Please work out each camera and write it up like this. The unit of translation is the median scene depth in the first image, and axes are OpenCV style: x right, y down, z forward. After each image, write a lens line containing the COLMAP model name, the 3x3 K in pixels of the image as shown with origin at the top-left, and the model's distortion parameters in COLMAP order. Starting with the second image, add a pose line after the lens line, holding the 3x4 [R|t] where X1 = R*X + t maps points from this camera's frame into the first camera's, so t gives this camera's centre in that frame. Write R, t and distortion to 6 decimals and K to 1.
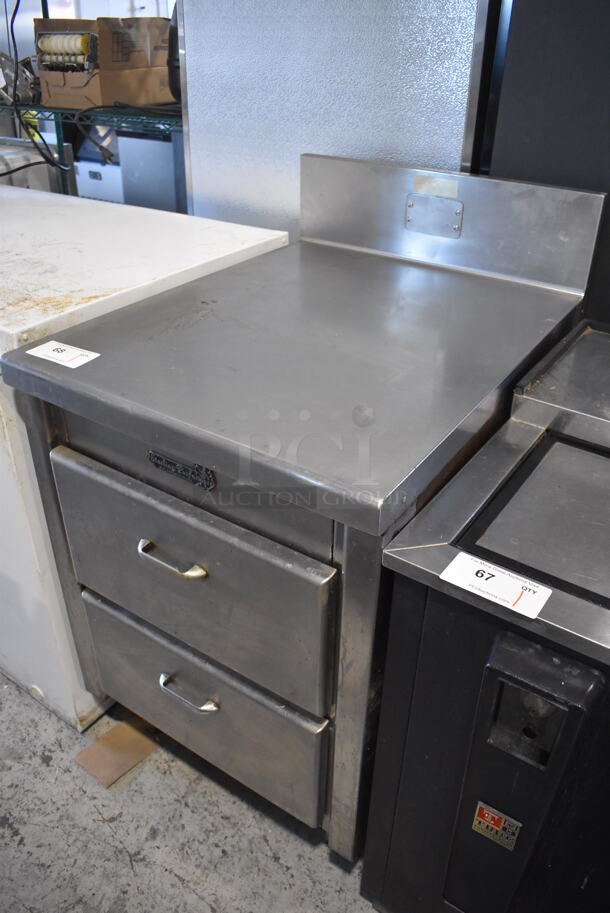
lens RADIAL K [[724.0, 0, 305.0], [0, 724.0, 456.5], [0, 0, 1]] dist [-0.103441, 0.021160]
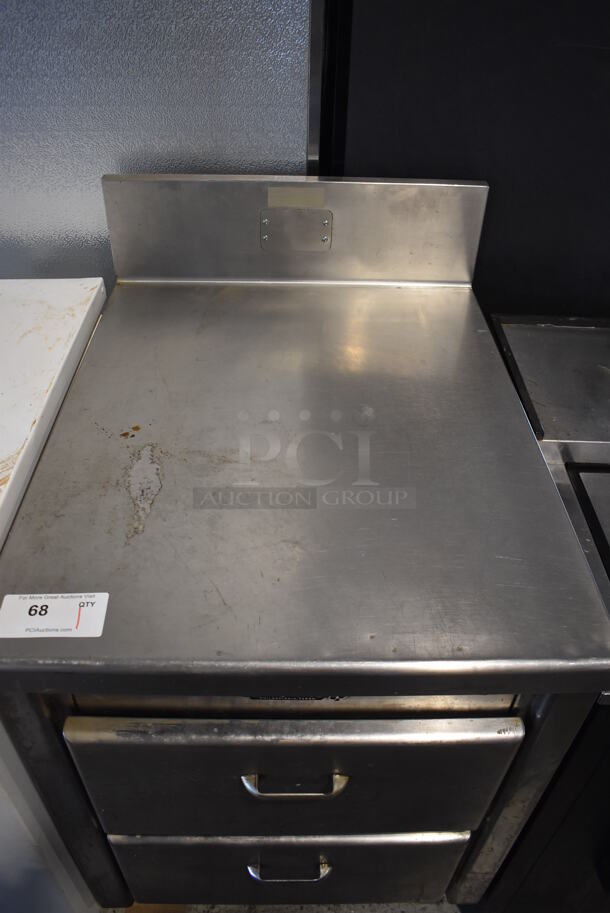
lens RADIAL K [[719.6, 0, 305.0], [0, 719.6, 456.5], [0, 0, 1]] dist [-0.079380, 0.006529]
pose [[0.818773, -0.363653, 0.444260, -0.315855], [0.290770, 0.929893, 0.225281, -0.297148], [-0.495039, -0.055276, 0.867111, 0.253638]]
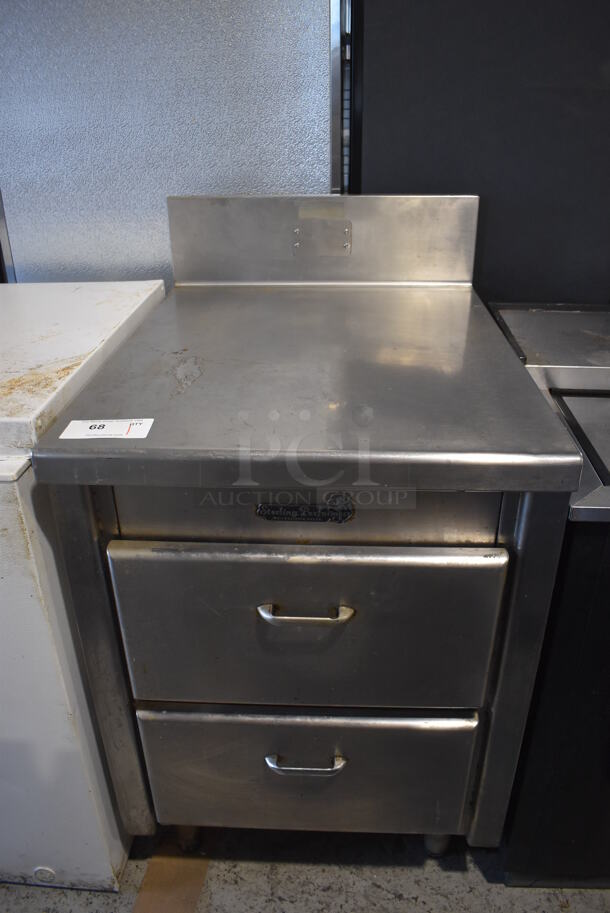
lens RADIAL K [[724.0, 0, 305.0], [0, 724.0, 456.5], [0, 0, 1]] dist [-0.103441, 0.021160]
pose [[0.853396, -0.257333, 0.453316, -0.434221], [0.293061, 0.956051, -0.008986, -0.030712], [-0.431081, 0.140518, 0.891304, 0.127291]]
